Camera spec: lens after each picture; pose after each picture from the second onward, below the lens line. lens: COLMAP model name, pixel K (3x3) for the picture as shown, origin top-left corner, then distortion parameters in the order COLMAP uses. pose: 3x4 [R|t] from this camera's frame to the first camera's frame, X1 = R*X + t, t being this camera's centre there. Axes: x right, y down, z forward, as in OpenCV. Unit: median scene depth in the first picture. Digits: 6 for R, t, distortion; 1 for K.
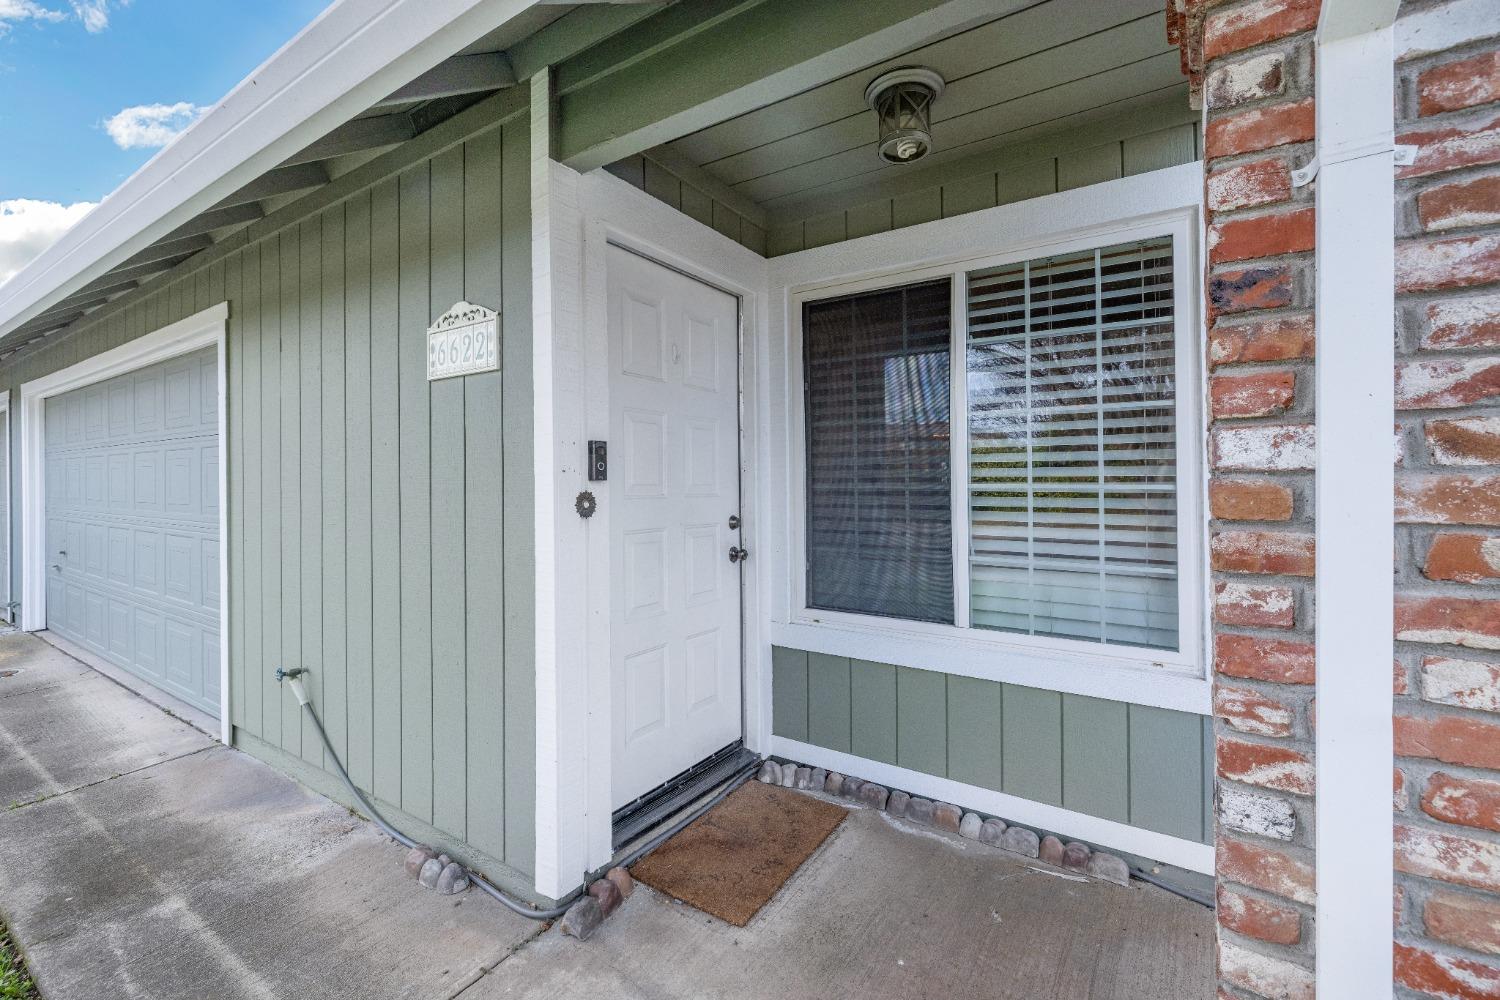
lens RADIAL K [[650.1, 0, 749.6], [0, 650.1, 483.2], [0, 0, 1]] dist [0.001353, -0.000075]
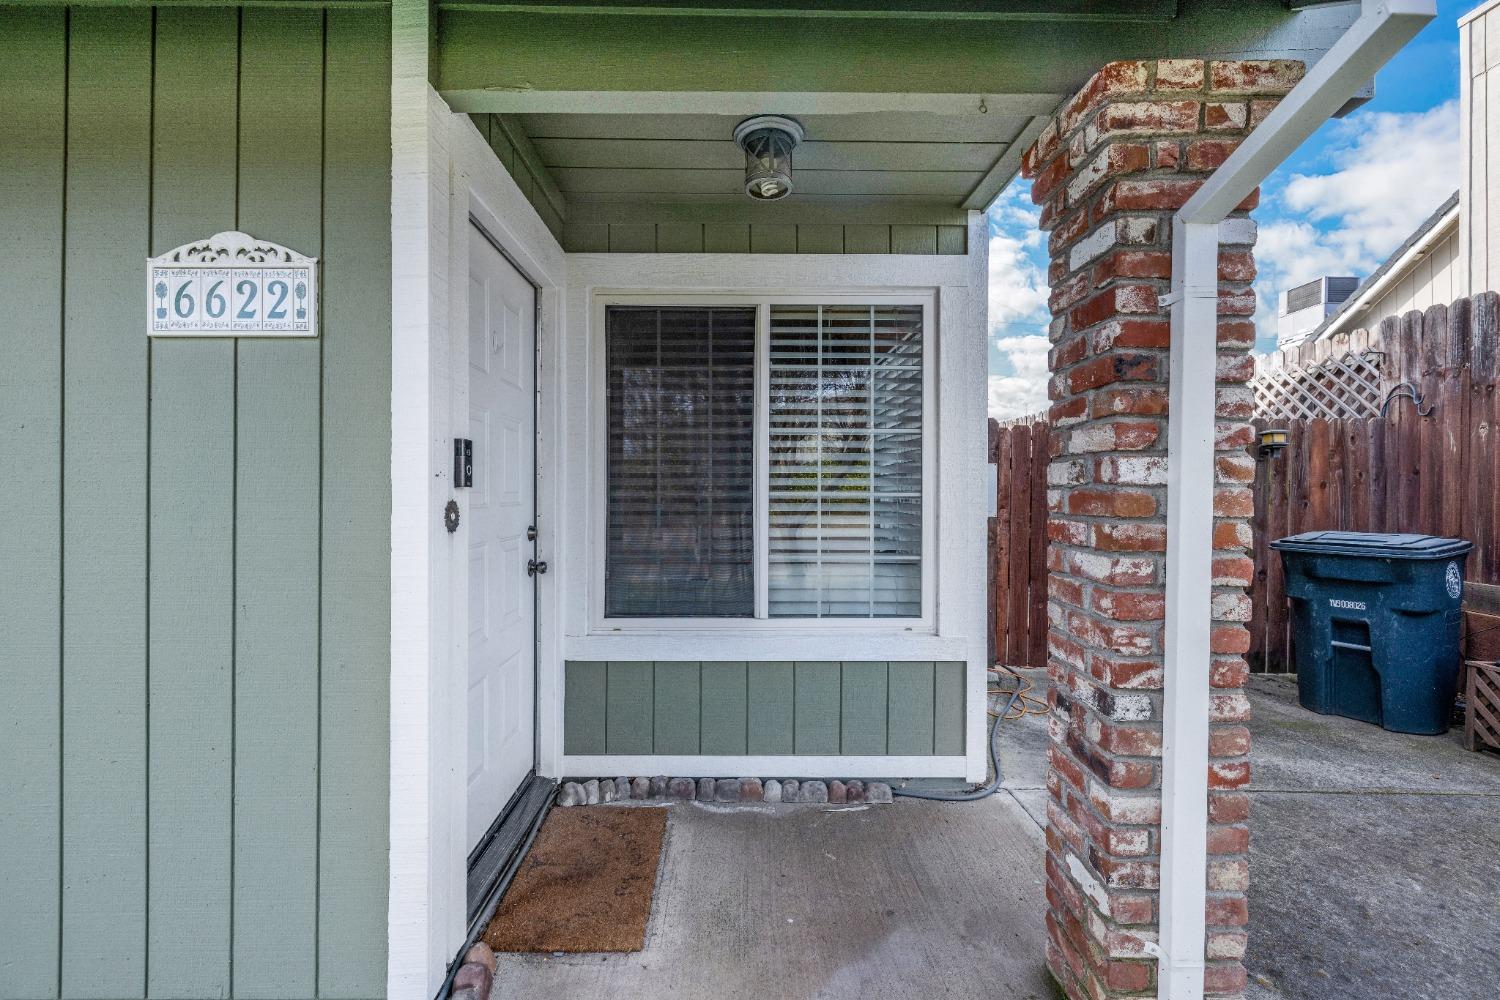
lens RADIAL K [[635.3, 0, 744.0], [0, 635.3, 492.1], [0, 0, 1]] dist [0.000172, 0.000427]
pose [[0.828756, 0.000744, 0.559609, -0.367571], [-0.003346, 0.999988, 0.003626, -0.001939], [-0.559600, -0.004878, 0.828749, 0.119801]]
